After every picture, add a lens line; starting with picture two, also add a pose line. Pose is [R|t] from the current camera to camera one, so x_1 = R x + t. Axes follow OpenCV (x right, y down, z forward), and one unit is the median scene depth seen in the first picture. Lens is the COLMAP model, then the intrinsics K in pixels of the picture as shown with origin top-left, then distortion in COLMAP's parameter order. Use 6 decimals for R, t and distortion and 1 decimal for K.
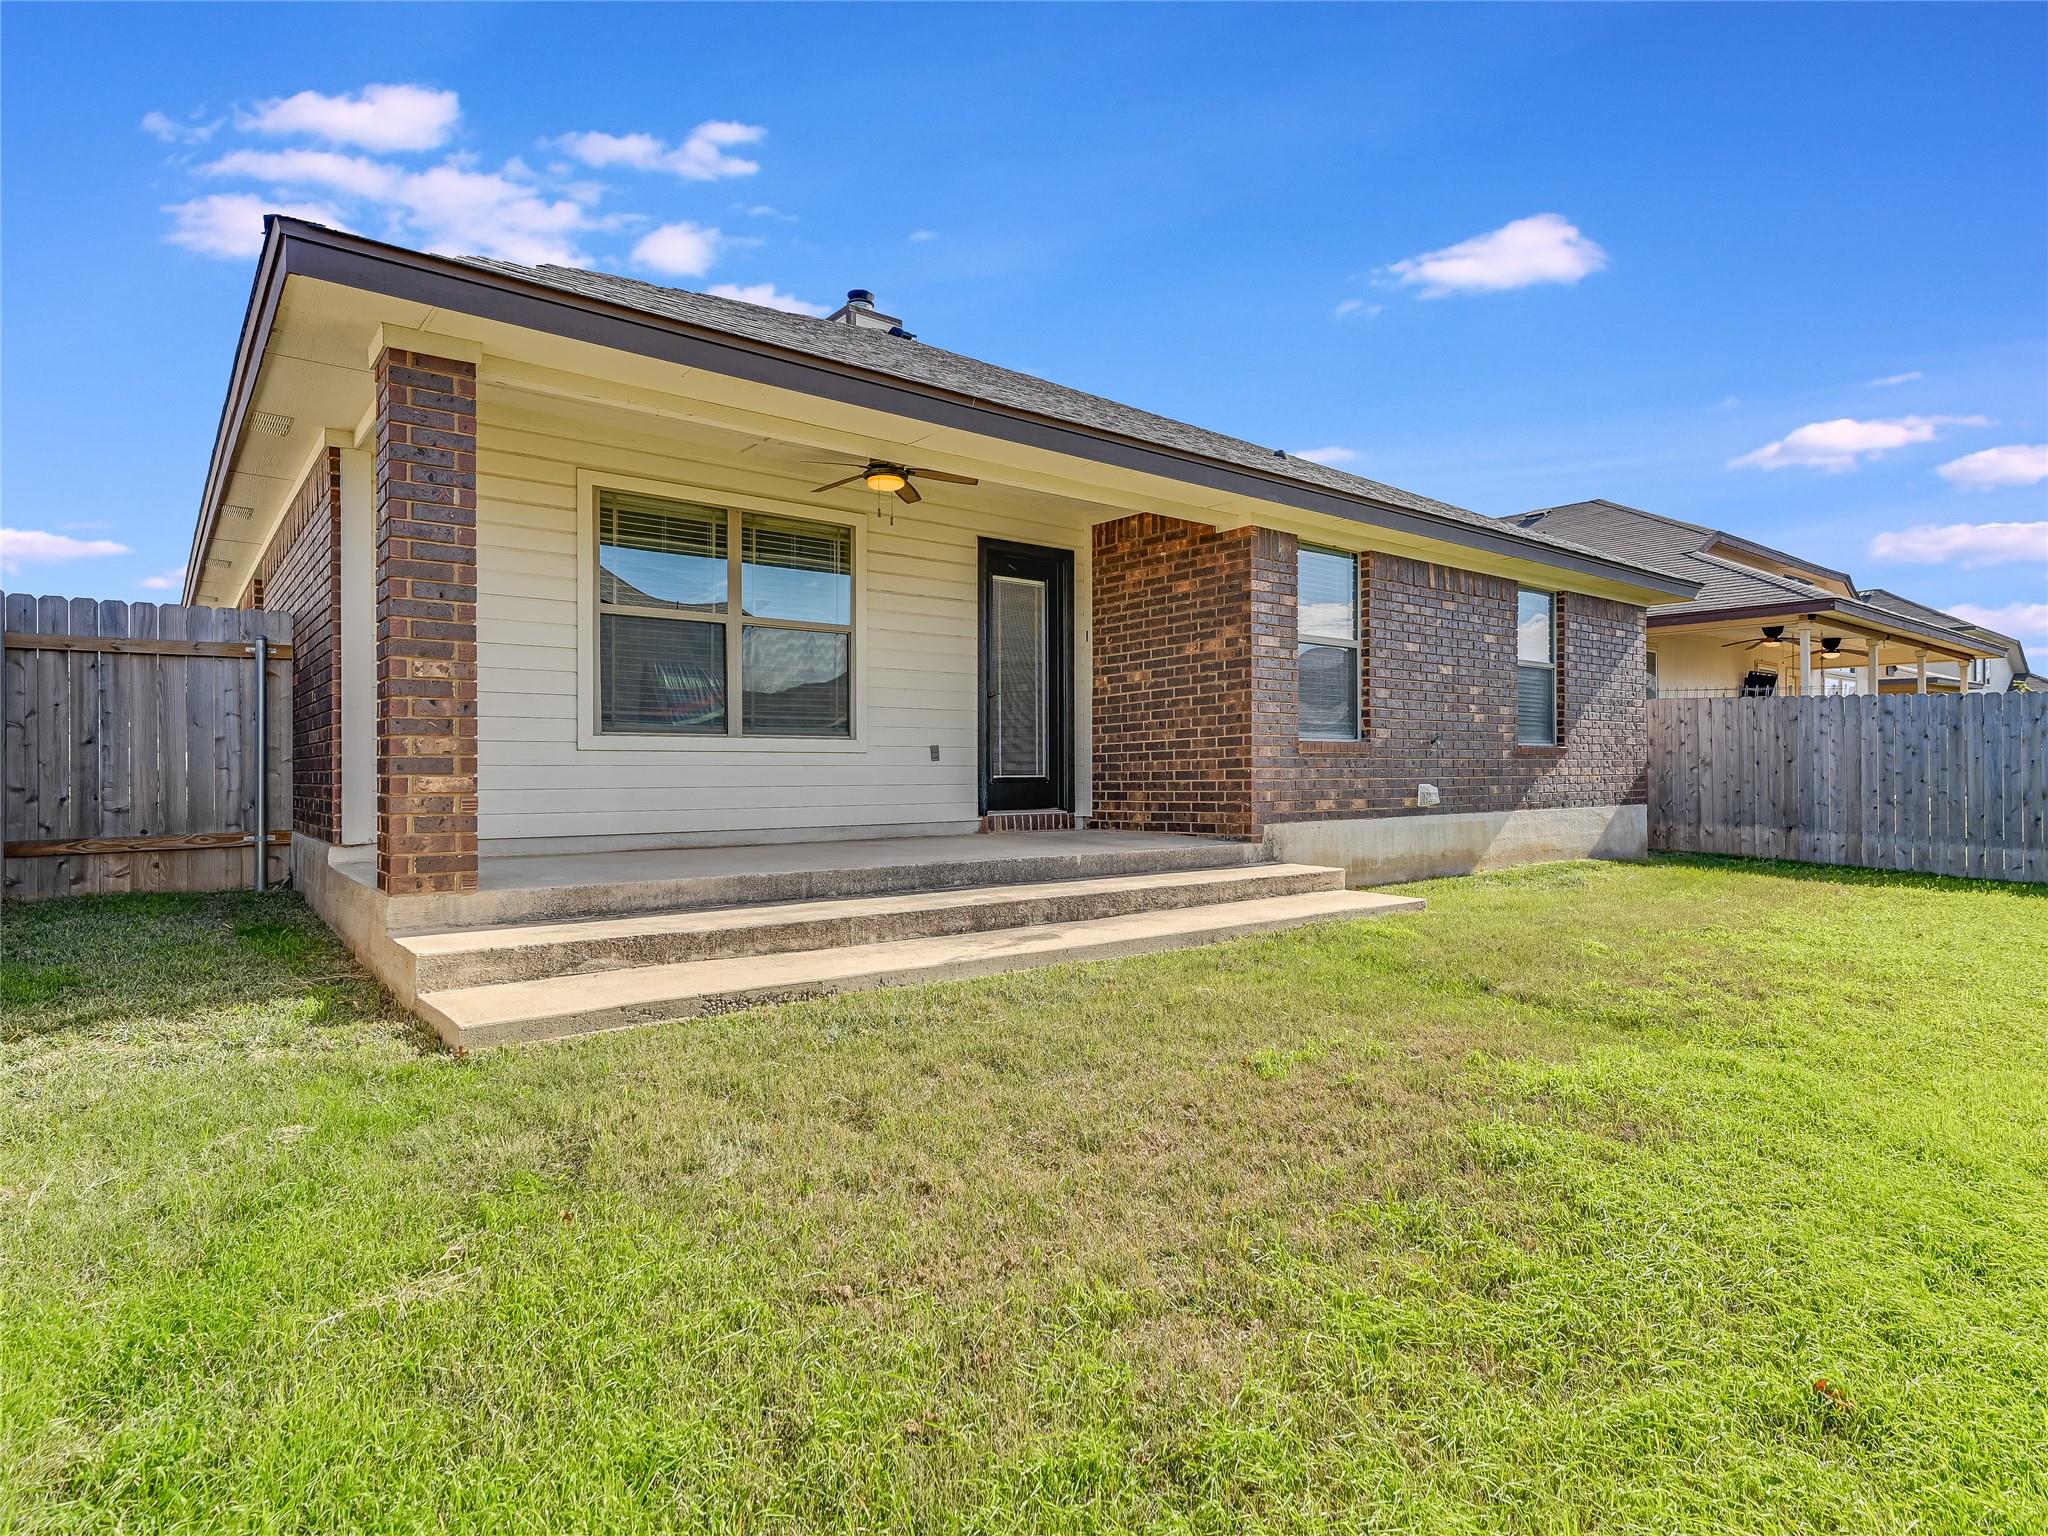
lens RADIAL K [[1110.7, 0, 1024.0], [0, 1110.7, 768.0], [0, 0, 1]] dist [-0.001501, -0.000211]
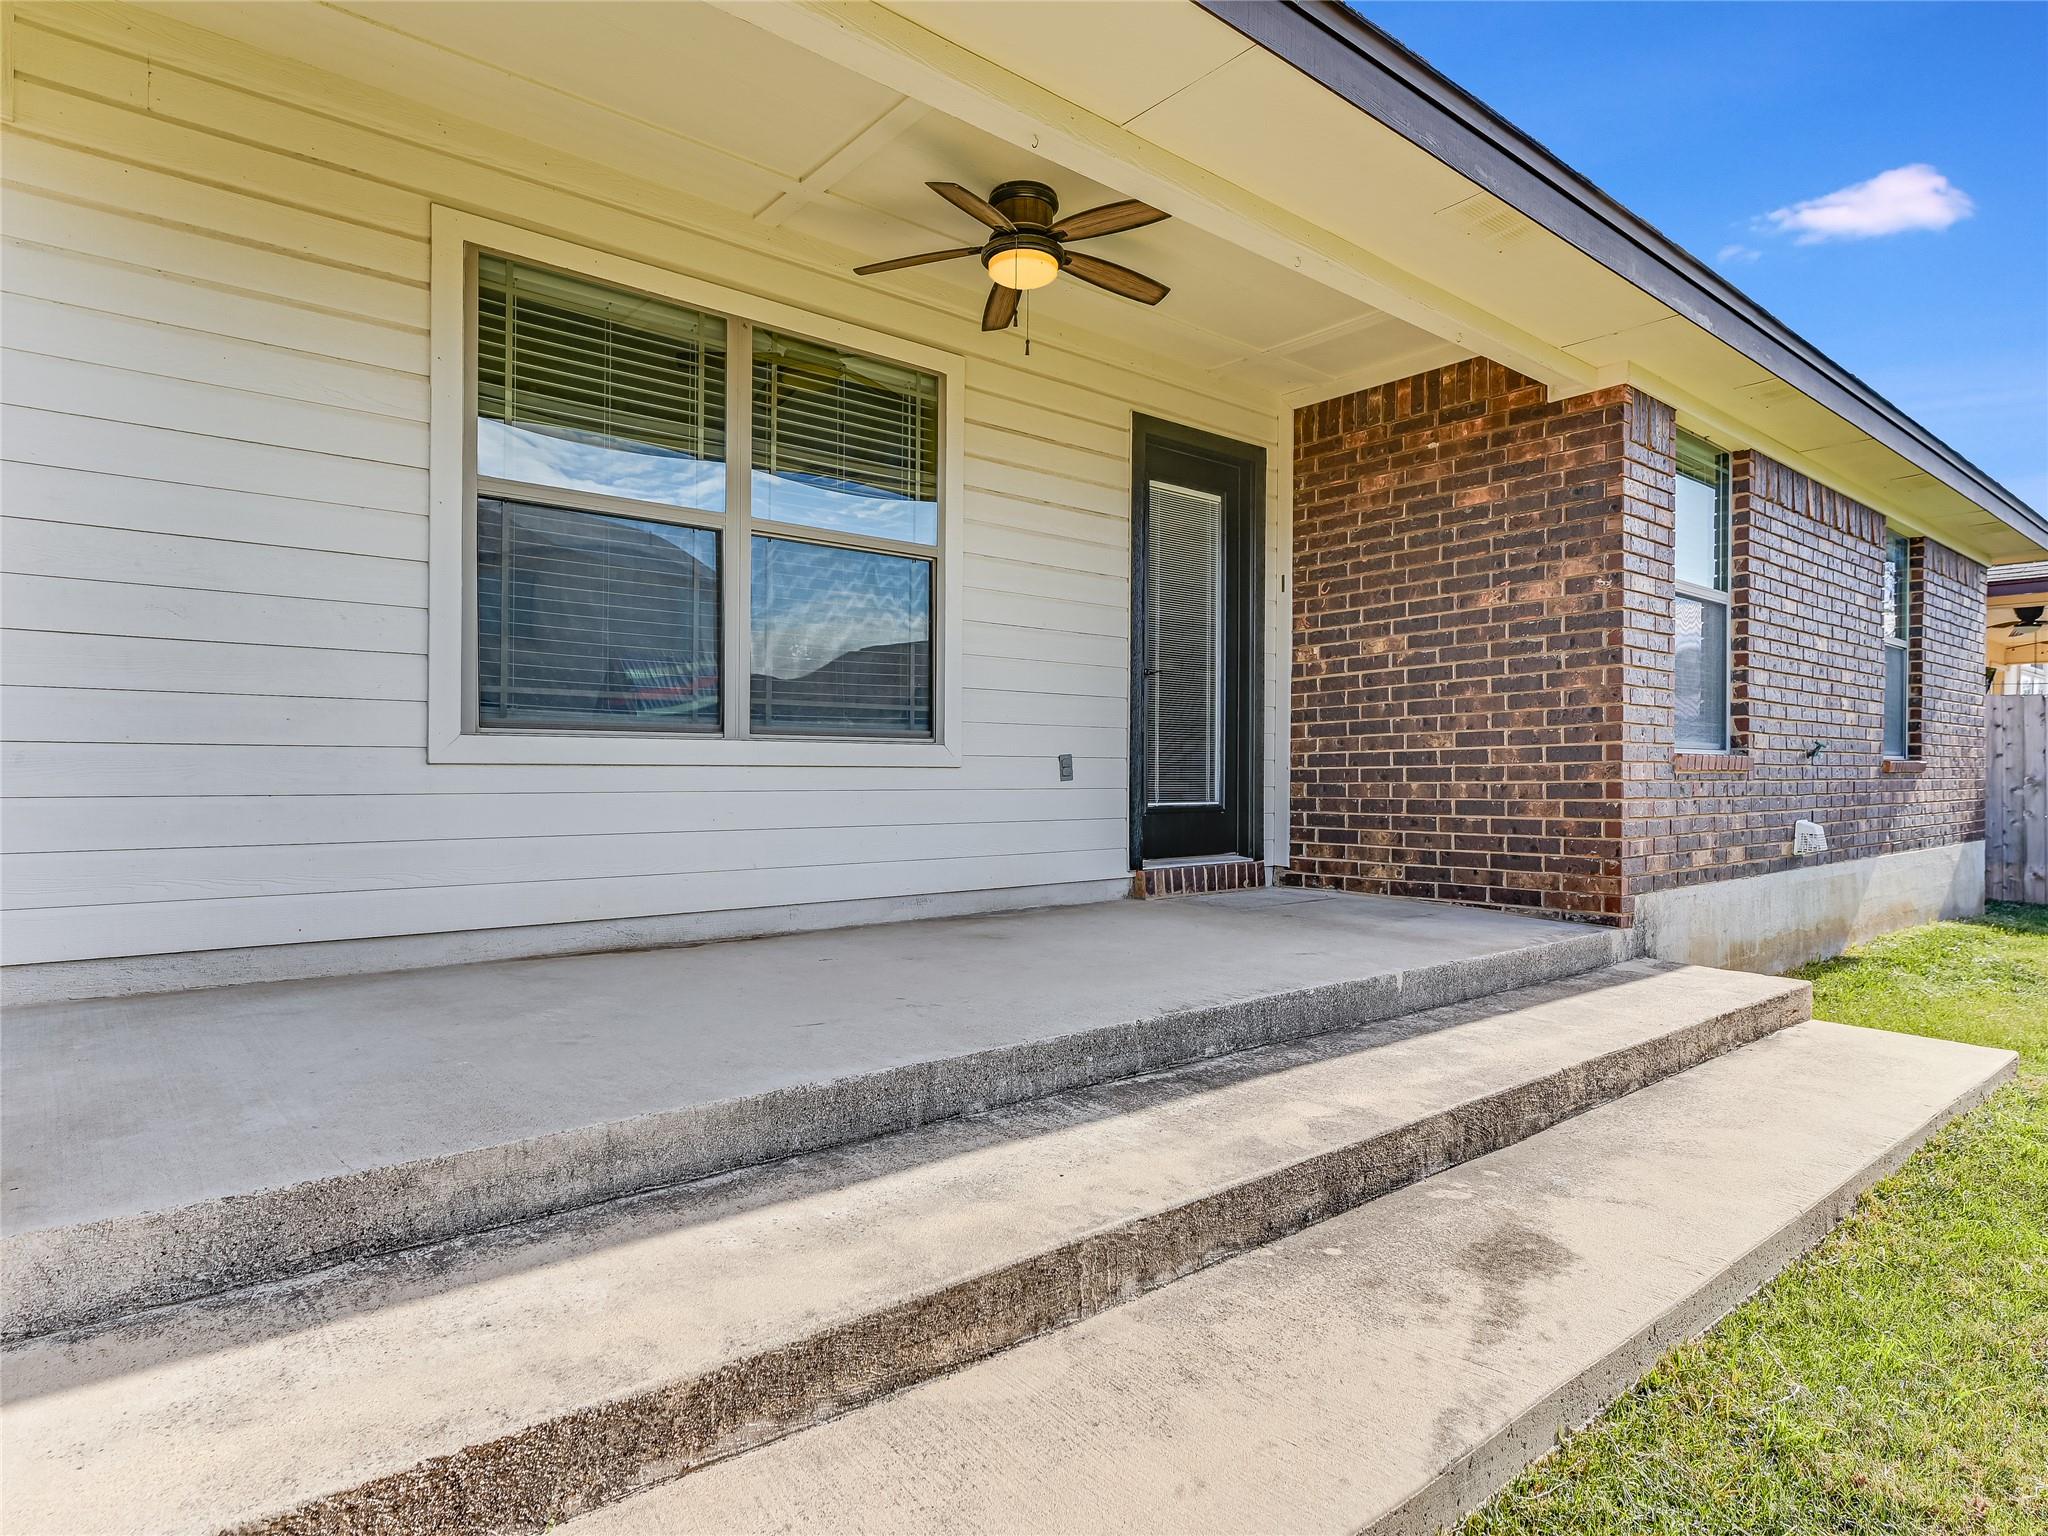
lens RADIAL K [[1135.4, 0, 1024.0], [0, 1135.4, 768.0], [0, 0, 1]] dist [0.000578, 0.001048]
pose [[0.999787, 0.009892, 0.018086, -0.109319], [-0.009950, 0.999946, 0.003092, -0.014104], [-0.018055, -0.003271, 0.999832, 0.372512]]
